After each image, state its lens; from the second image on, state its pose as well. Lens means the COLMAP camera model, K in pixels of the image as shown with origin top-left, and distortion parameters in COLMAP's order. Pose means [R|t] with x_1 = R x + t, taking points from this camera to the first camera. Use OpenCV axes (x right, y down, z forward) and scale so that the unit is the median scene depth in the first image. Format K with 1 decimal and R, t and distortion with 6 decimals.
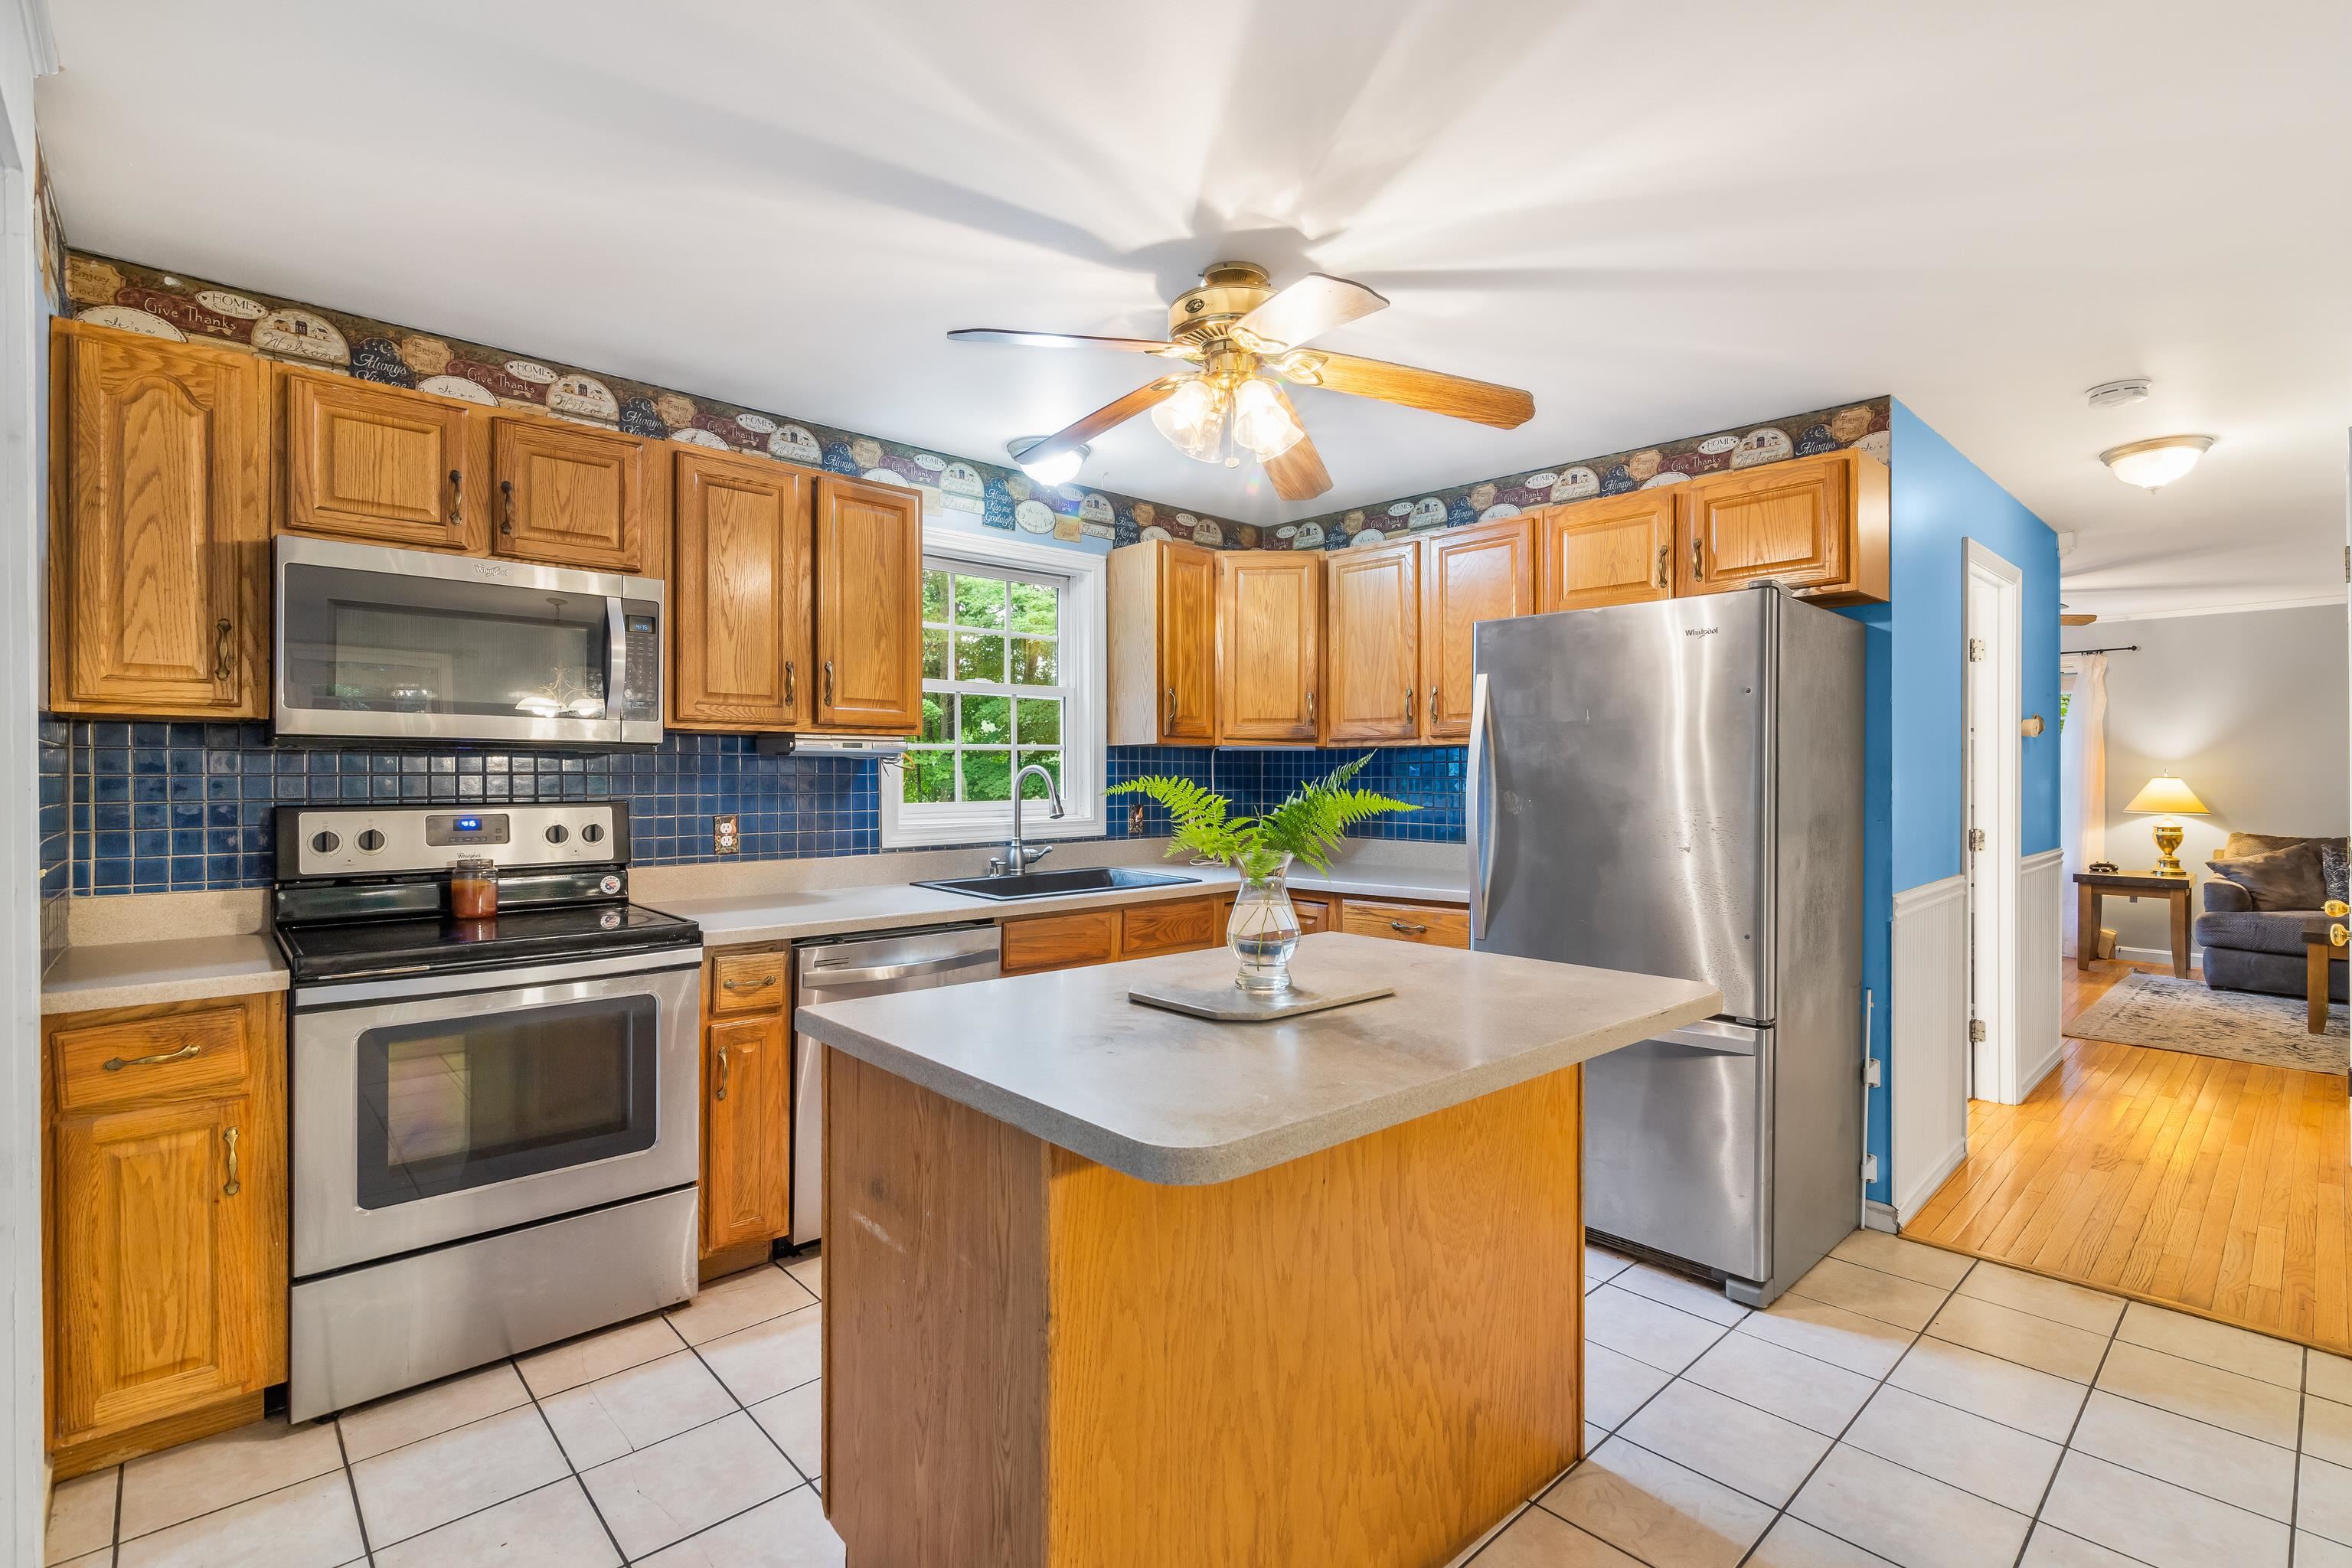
lens RADIAL K [[1074.7, 0, 1175.8], [0, 1074.7, 780.0], [0, 0, 1]] dist [-0.001476, -0.000669]
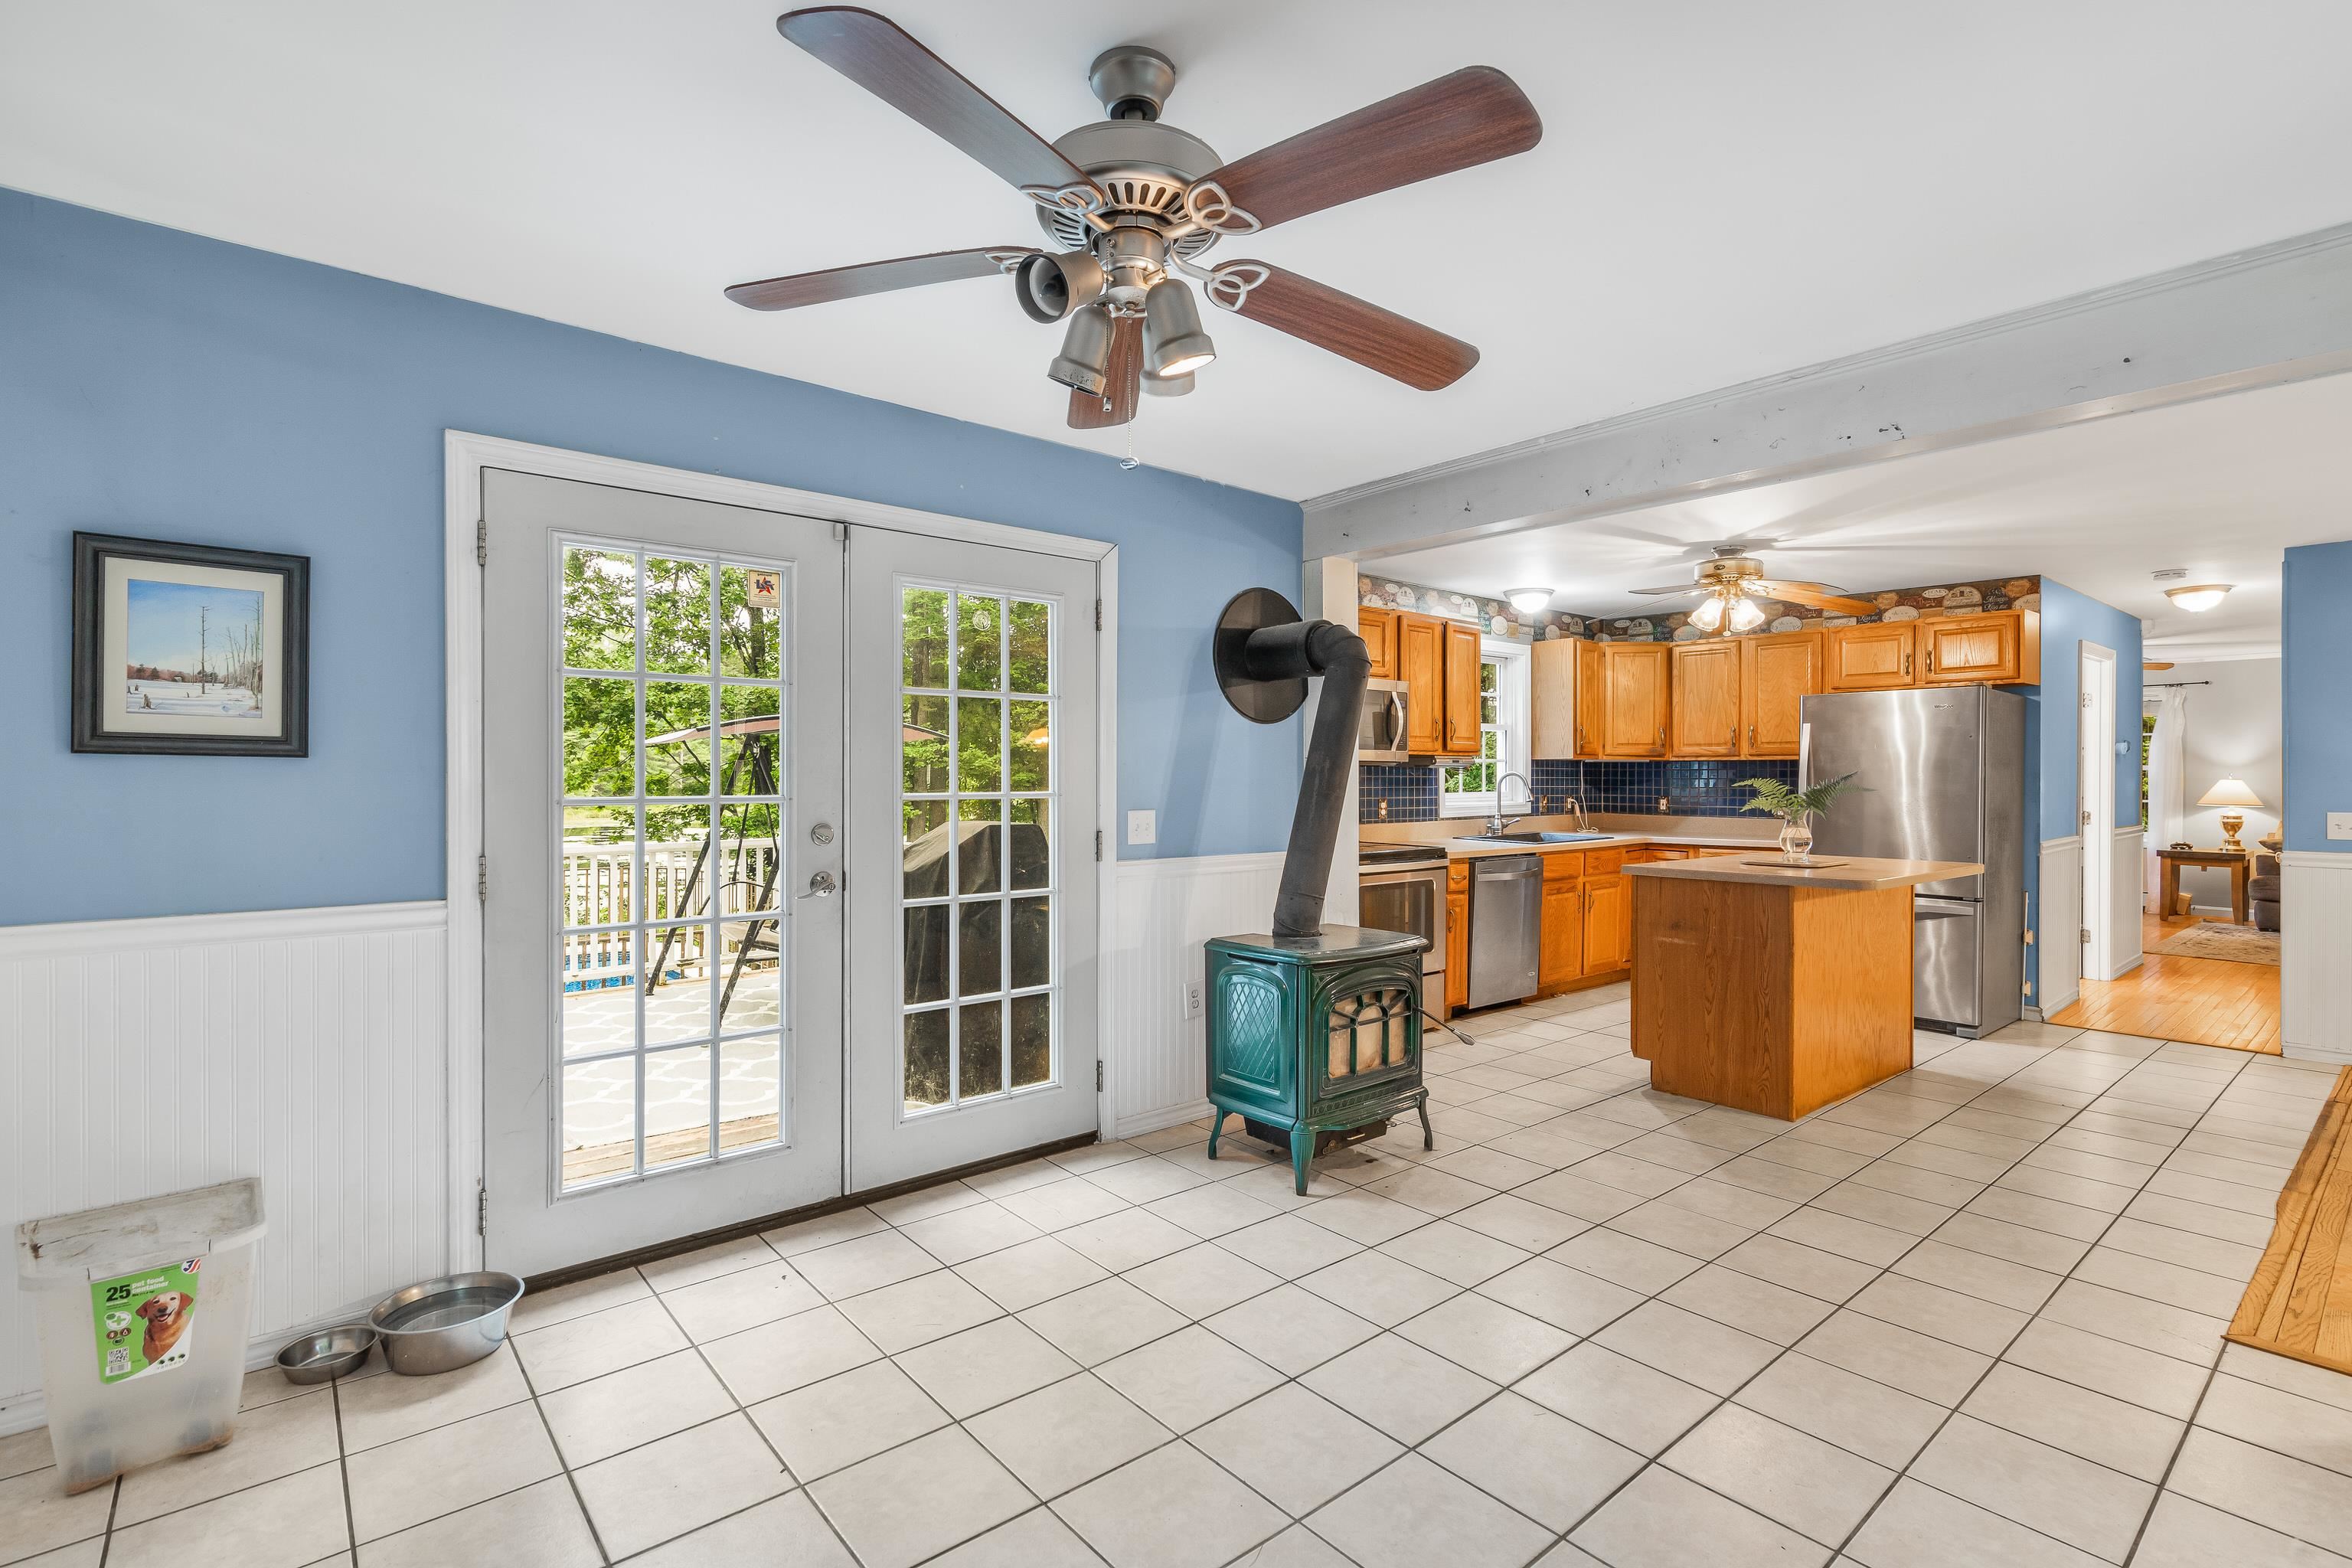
lens RADIAL K [[1074.7, 0, 1140.7], [0, 1074.7, 785.4], [0, 0, 1]] dist [-0.001476, -0.000669]
pose [[0.997266, 0.001575, -0.073877, -0.716139], [-0.001242, 0.999989, 0.004559, 0.001902], [0.073883, -0.004455, 0.997257, -0.926570]]
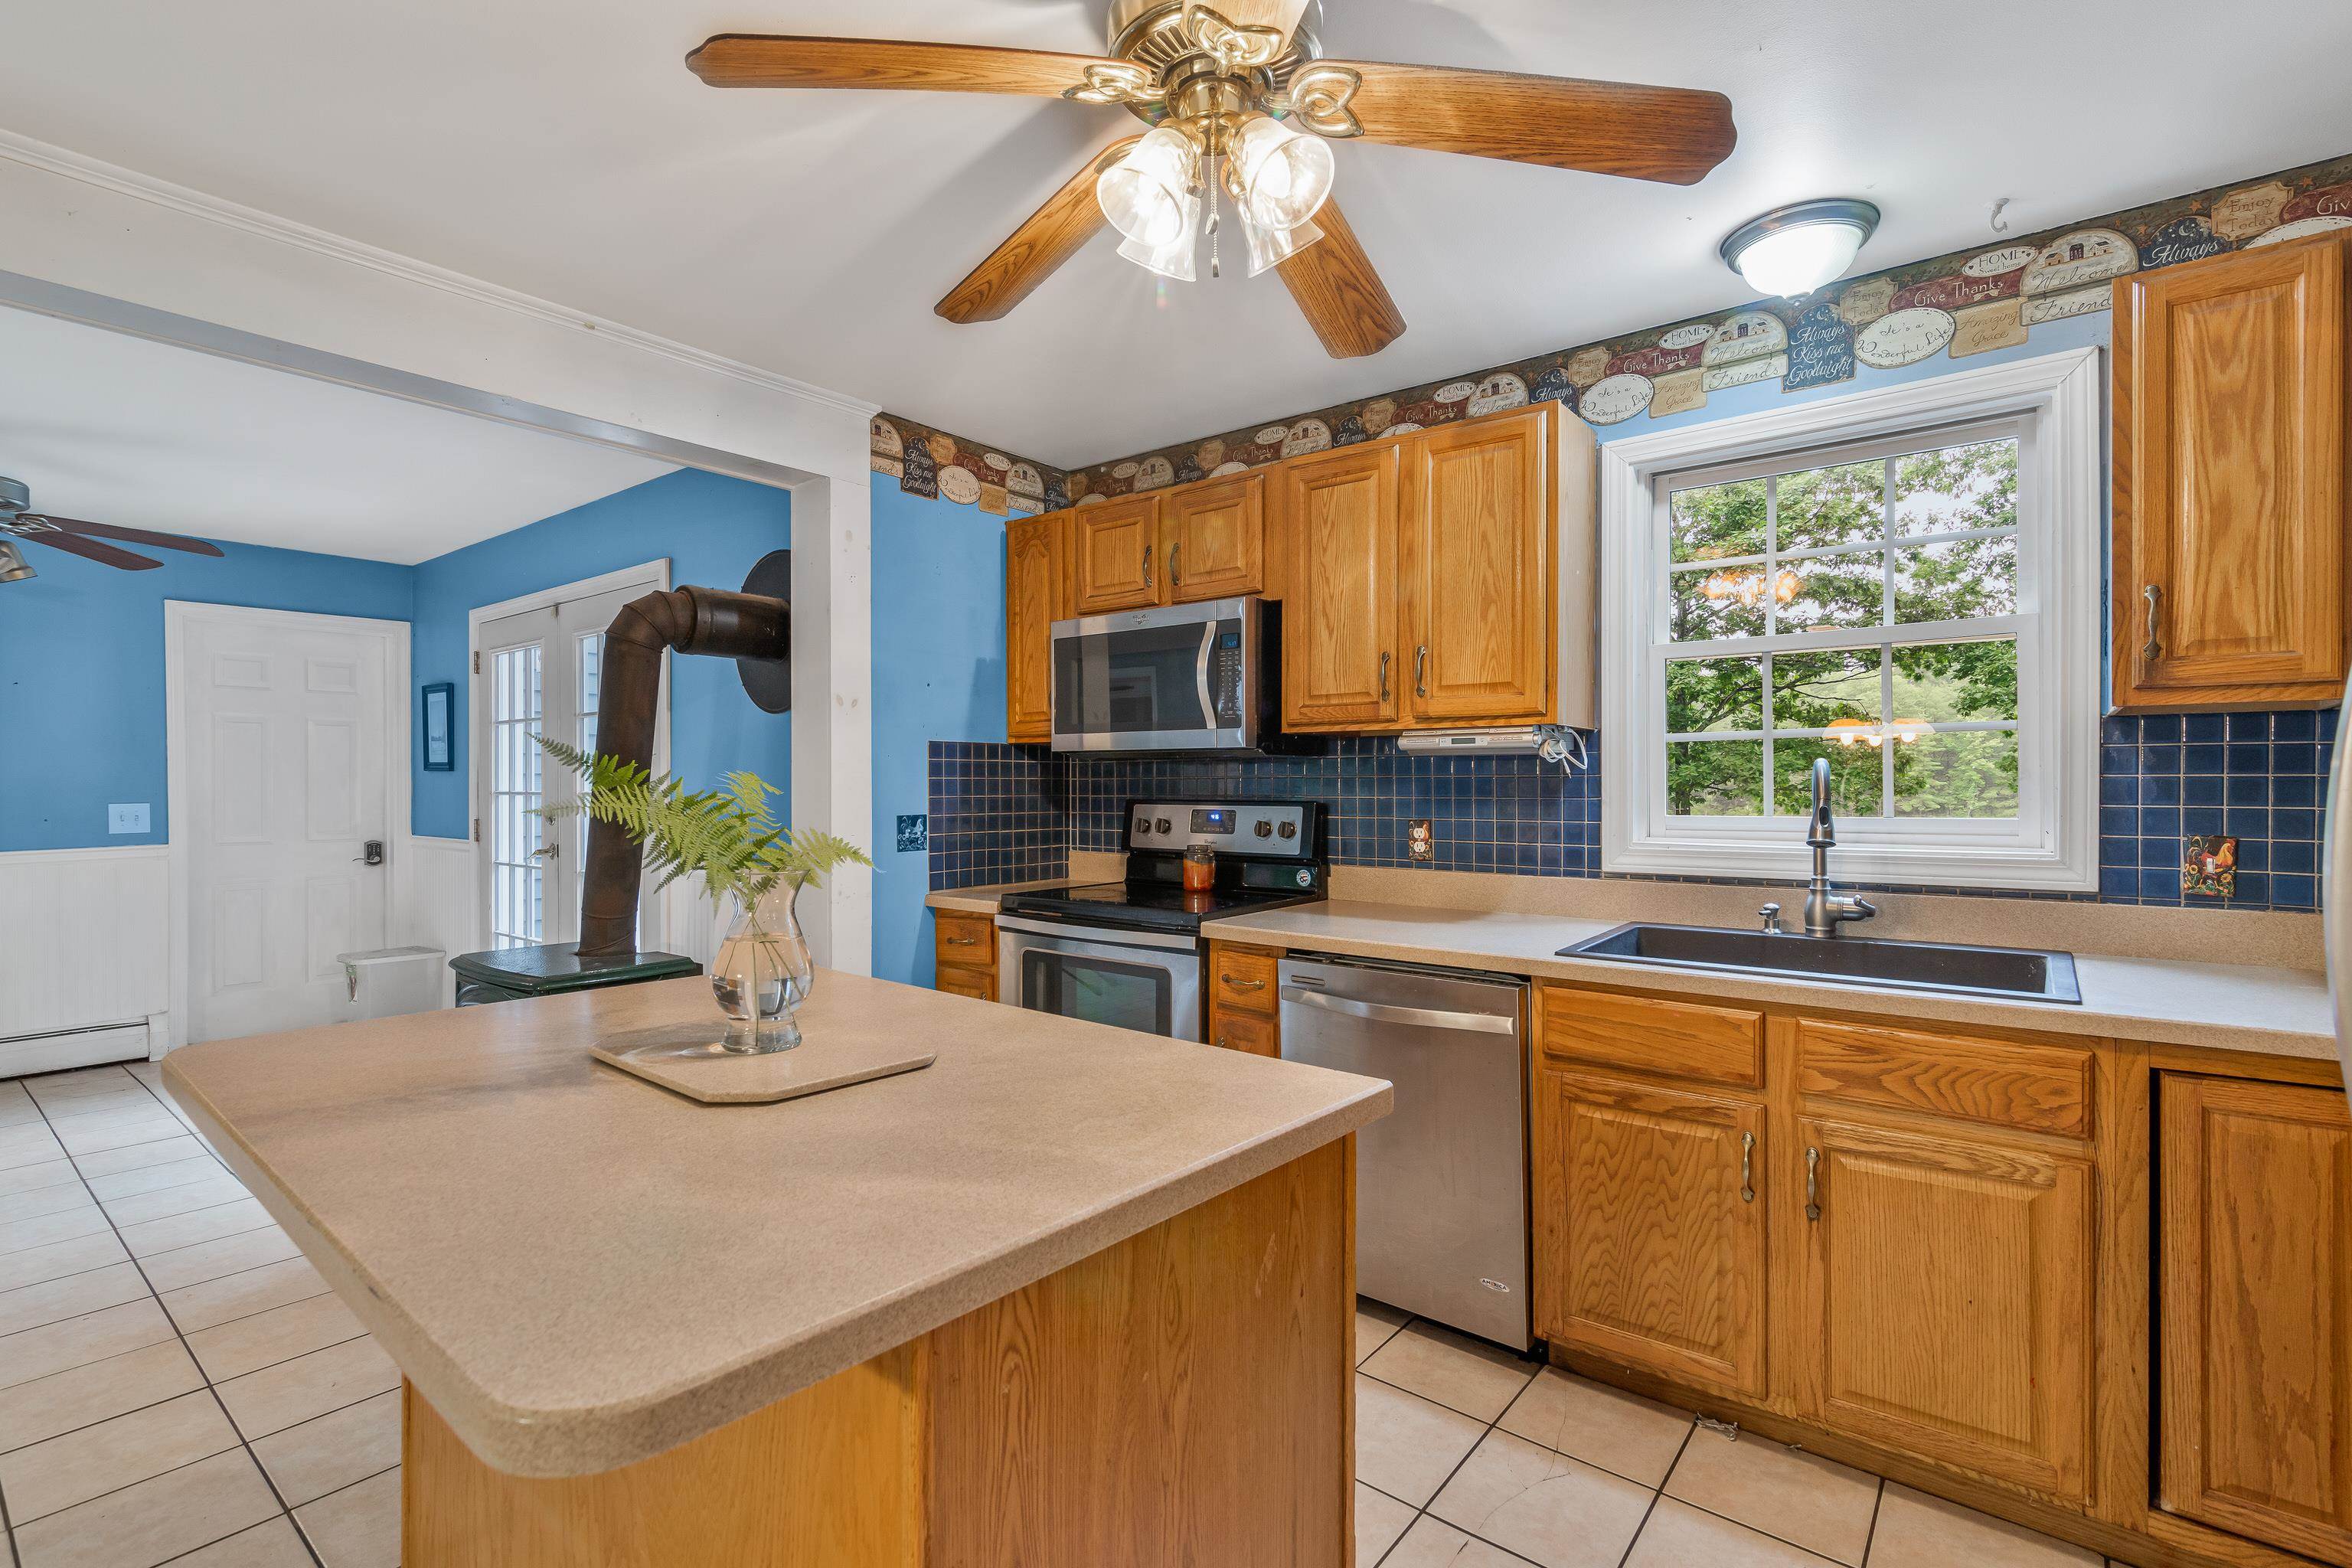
lens RADIAL K [[1074.7, 0, 1159.0], [0, 1074.7, 784.1], [0, 0, 1]] dist [-0.001476, -0.000669]
pose [[0.145117, -0.001251, -0.989414, 0.495492], [-0.004277, 0.999989, -0.001892, 0.004277], [0.989405, 0.004507, 0.145110, 0.646014]]
